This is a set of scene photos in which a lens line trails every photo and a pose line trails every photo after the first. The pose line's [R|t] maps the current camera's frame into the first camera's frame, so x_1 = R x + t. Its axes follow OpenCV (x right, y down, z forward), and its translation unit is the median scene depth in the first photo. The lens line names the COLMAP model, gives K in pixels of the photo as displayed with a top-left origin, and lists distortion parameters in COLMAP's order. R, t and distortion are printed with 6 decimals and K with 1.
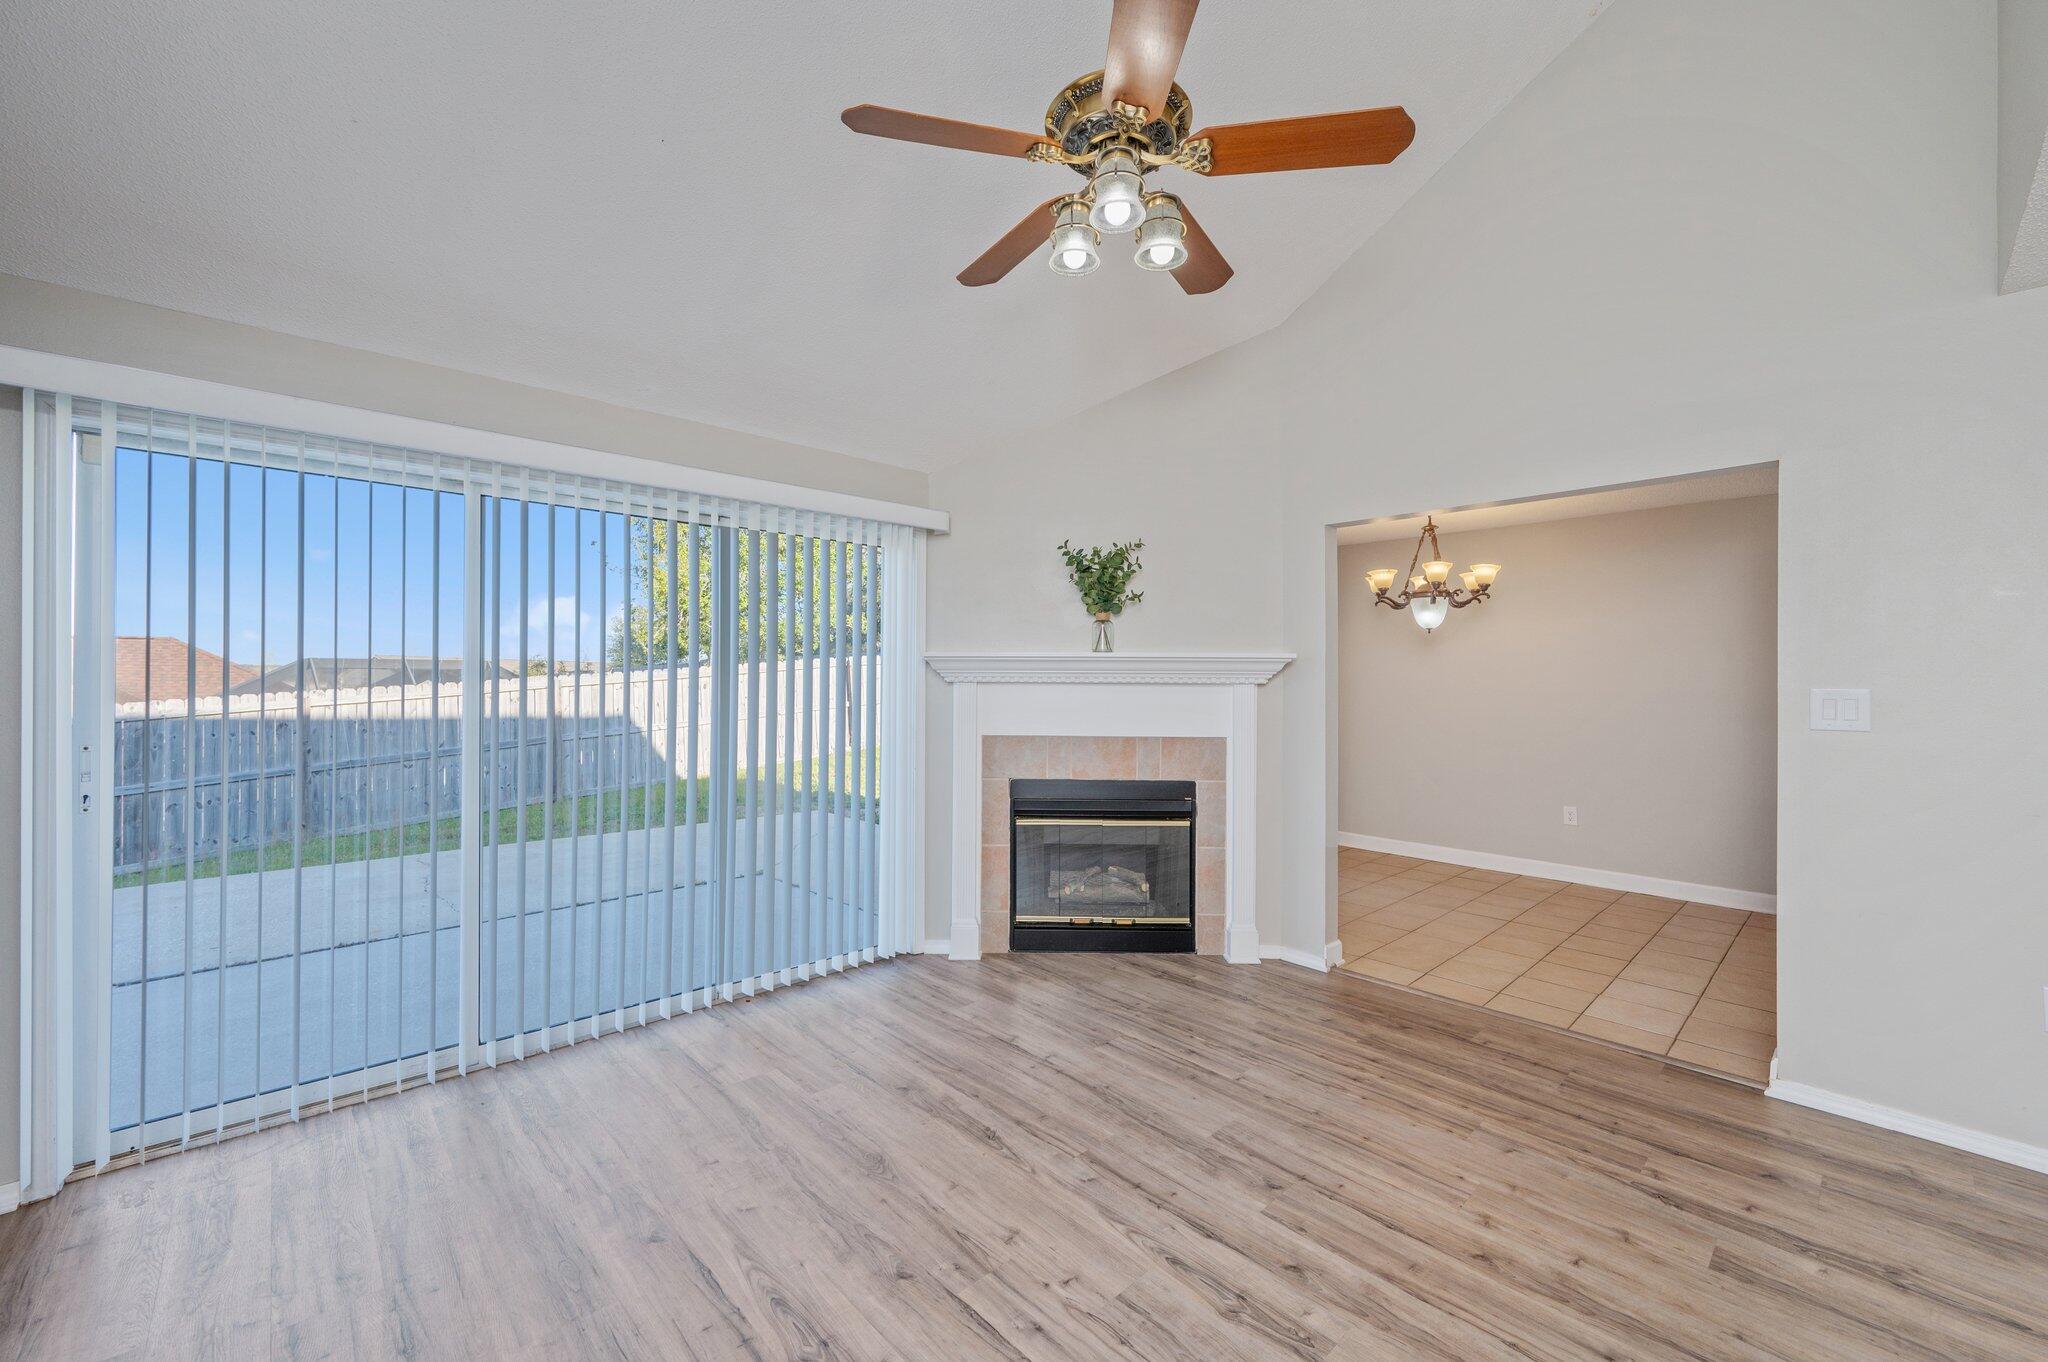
lens RADIAL K [[805.6, 0, 1024.0], [0, 805.6, 681.0], [0, 0, 1]] dist [-0.000647, 0.000135]
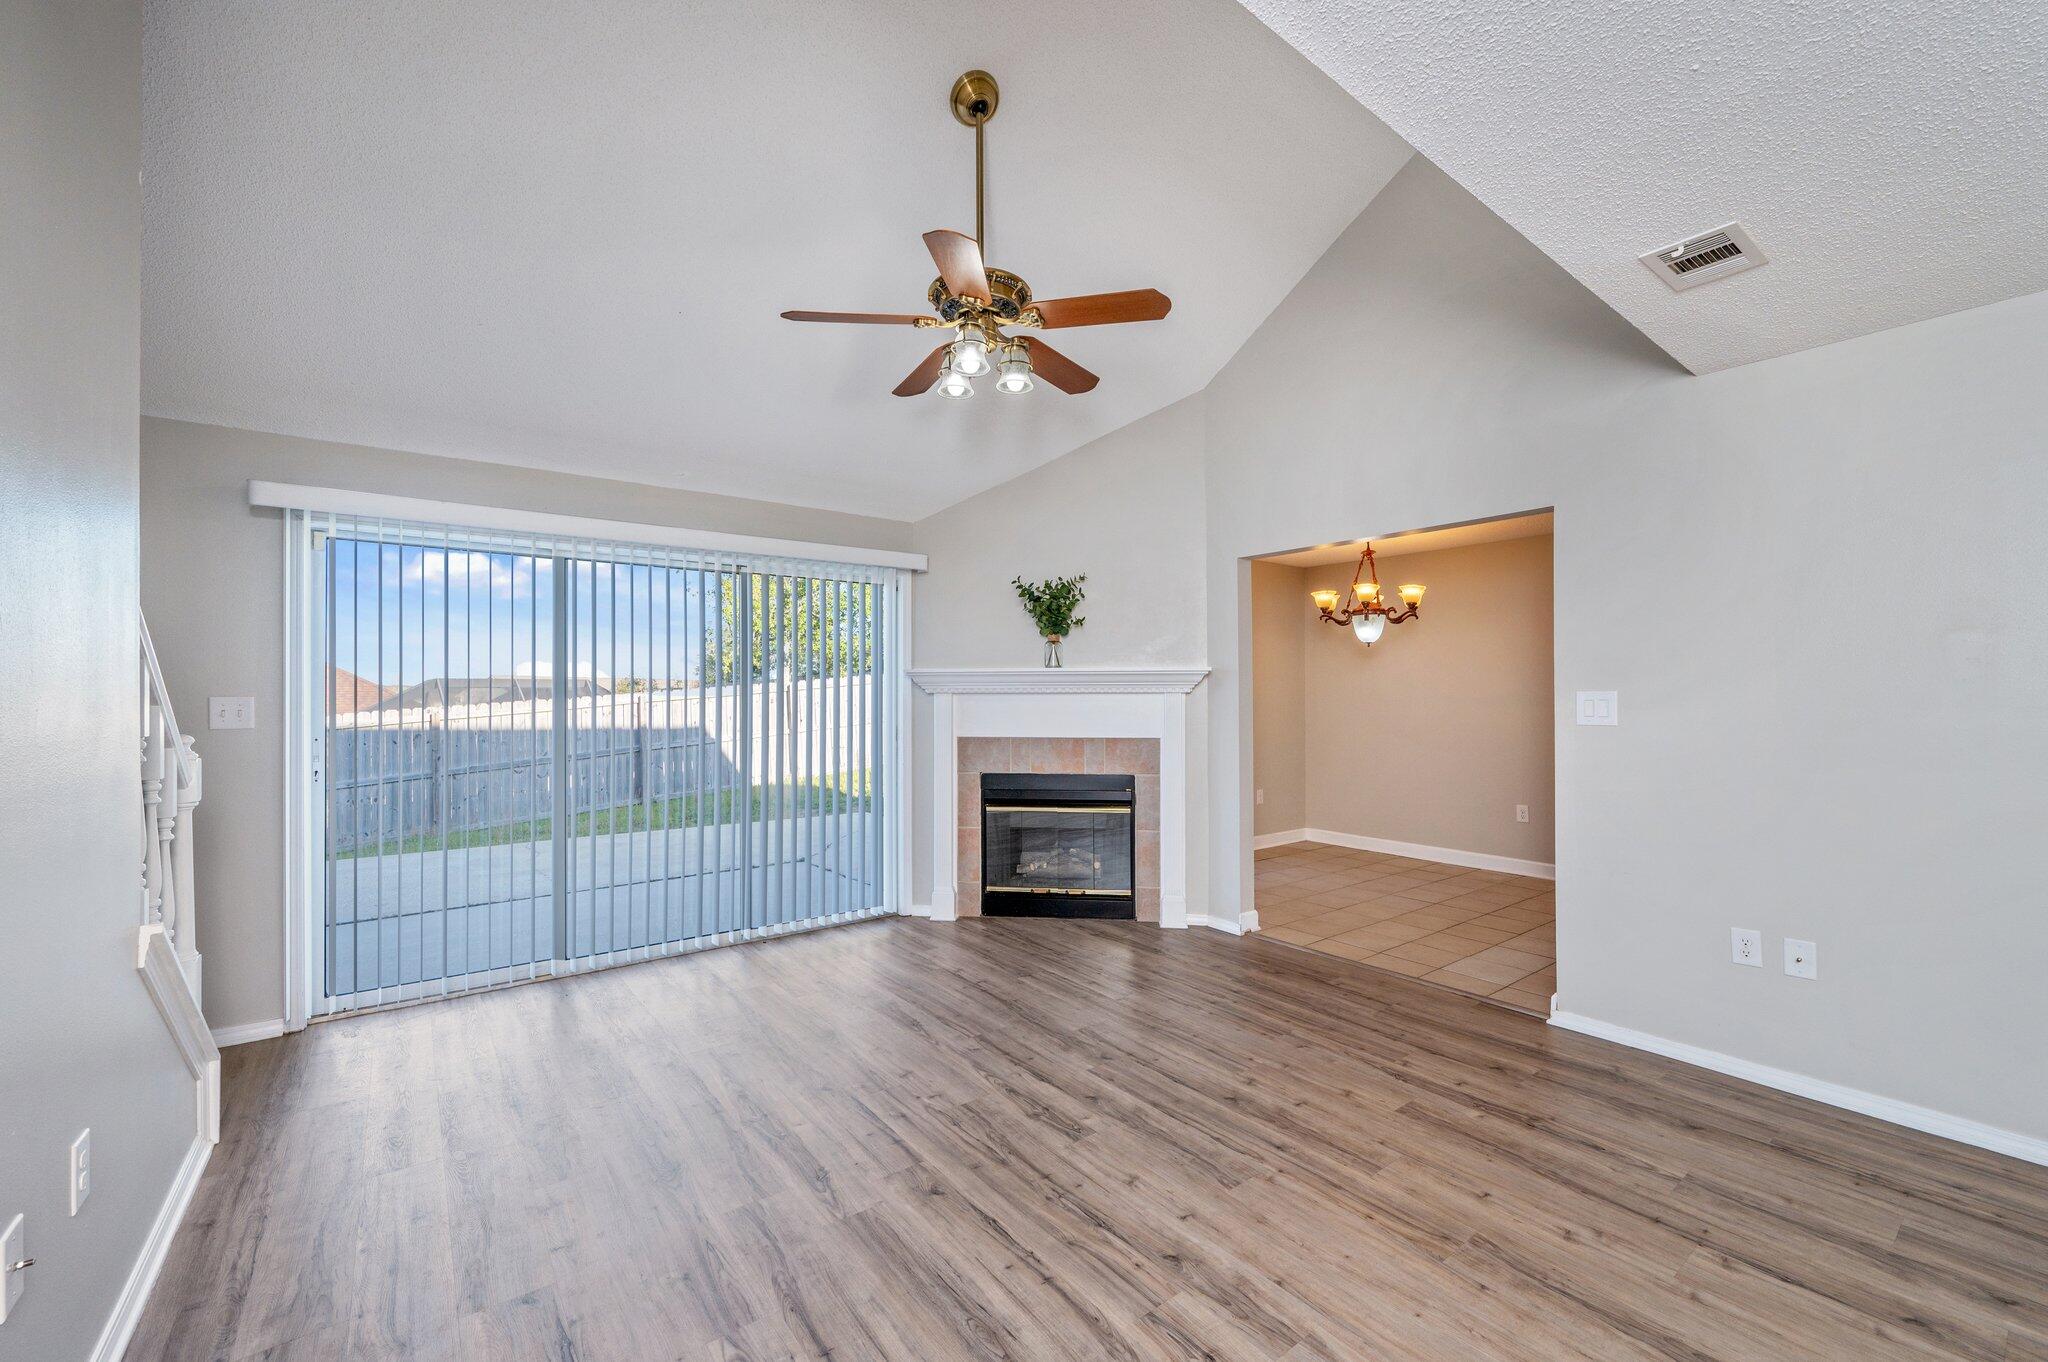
lens RADIAL K [[815.8, 0, 1021.5], [0, 815.8, 693.6], [0, 0, 1]] dist [-0.001343, -0.000272]
pose [[0.994834, -0.007406, -0.101242, 0.174443], [0.007224, 0.999972, -0.002166, 0.005655], [0.101256, 0.001424, 0.994859, -0.220945]]
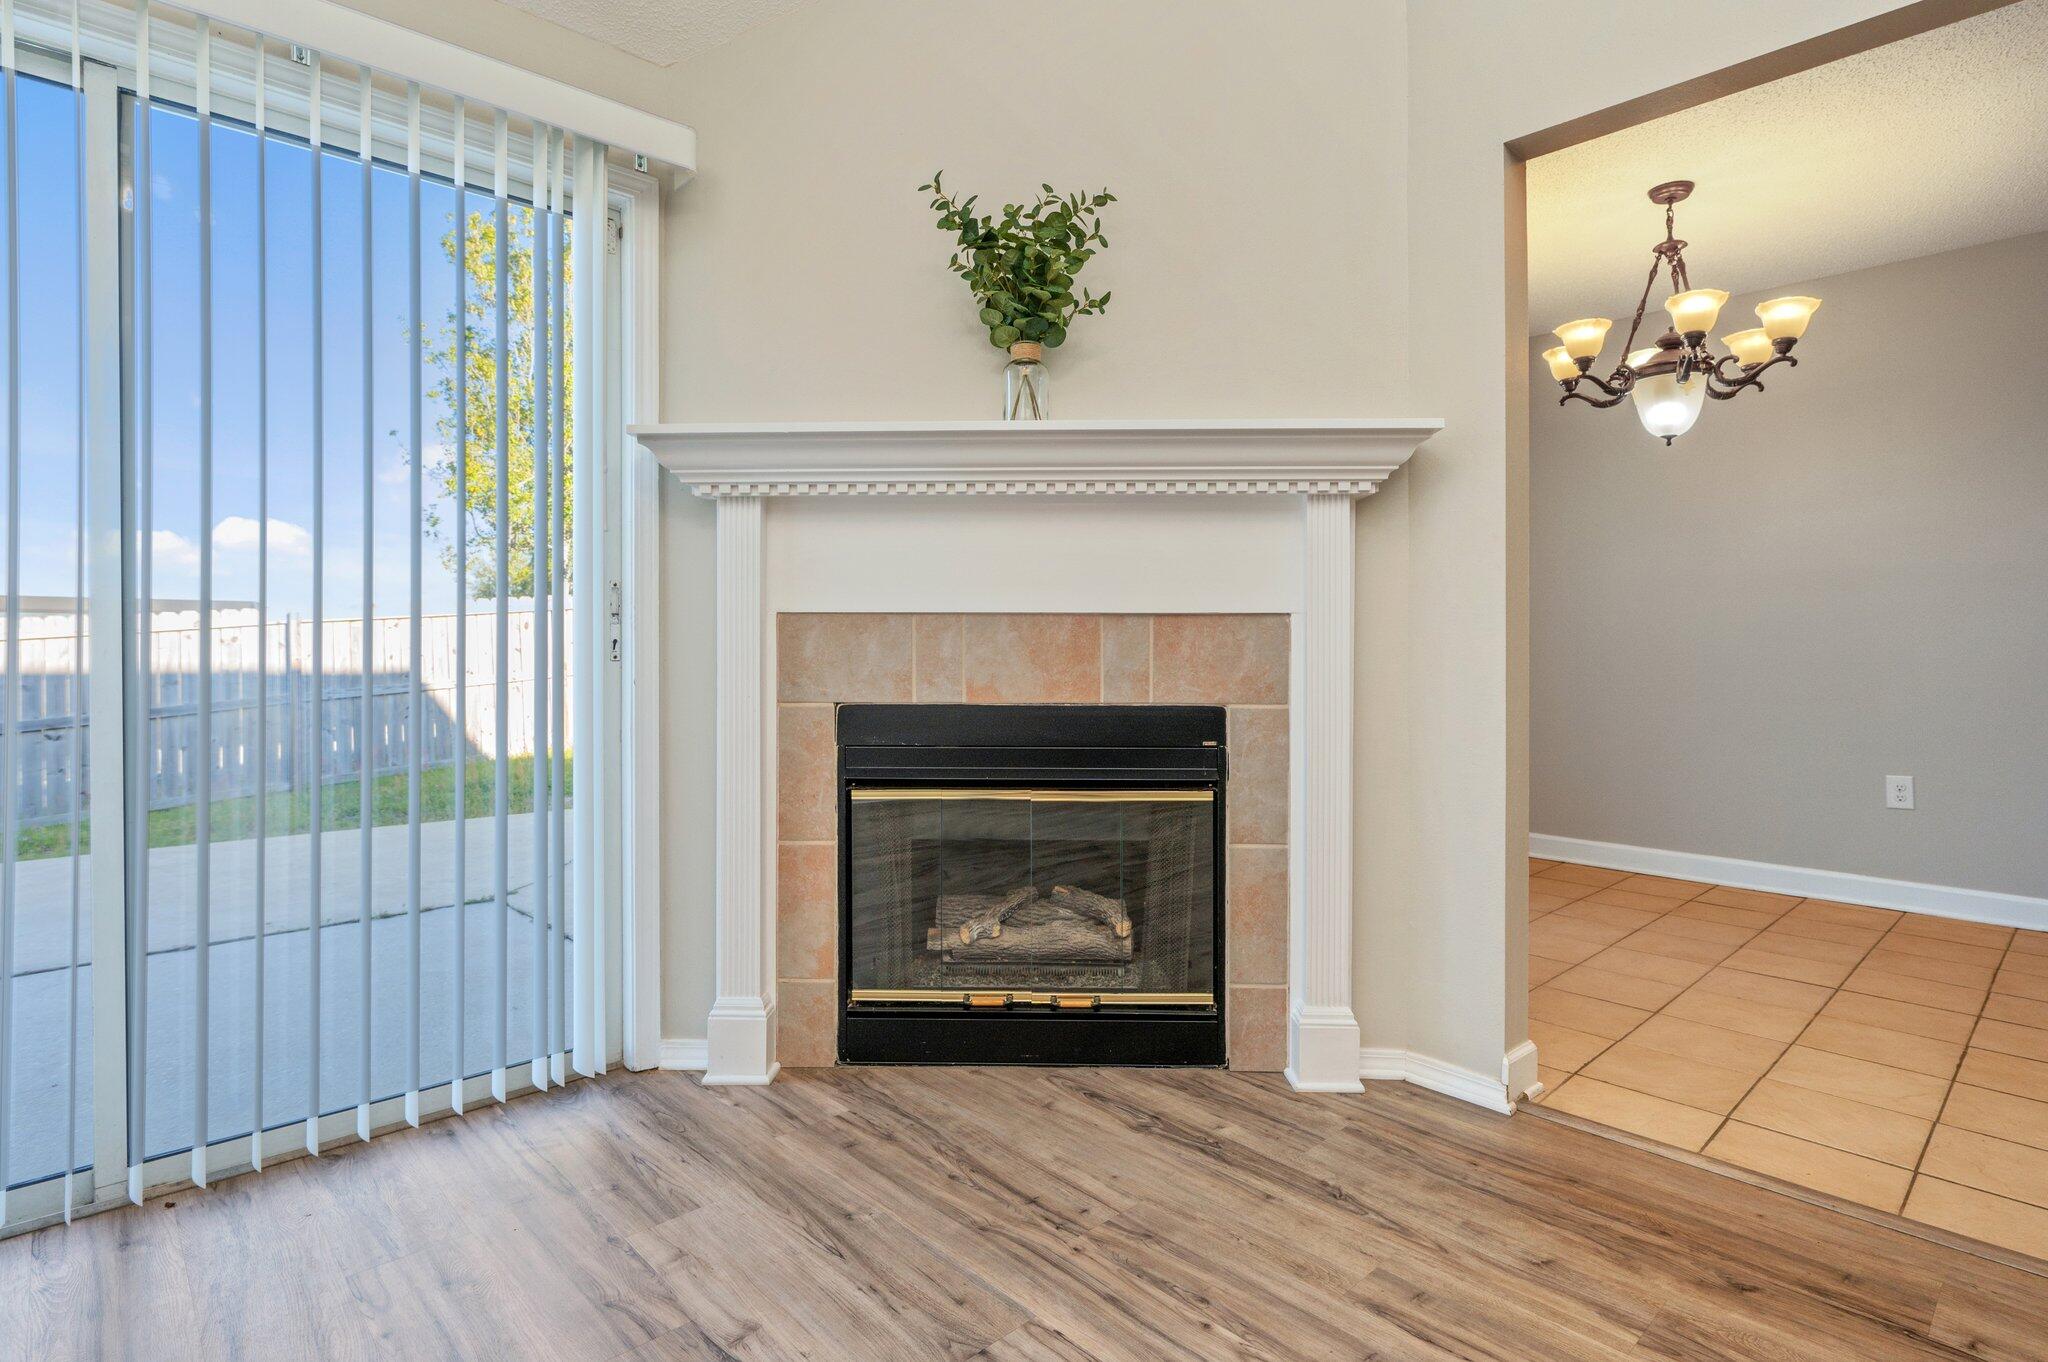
lens RADIAL K [[1030.5, 0, 1020.2], [0, 1030.5, 656.3], [0, 0, 1]] dist [-0.002526, 0.000154]
pose [[0.999994, -0.003015, -0.001601, 0.095571], [0.003029, 0.999957, 0.008816, 0.091420], [0.001575, -0.008821, 0.999960, 0.403382]]
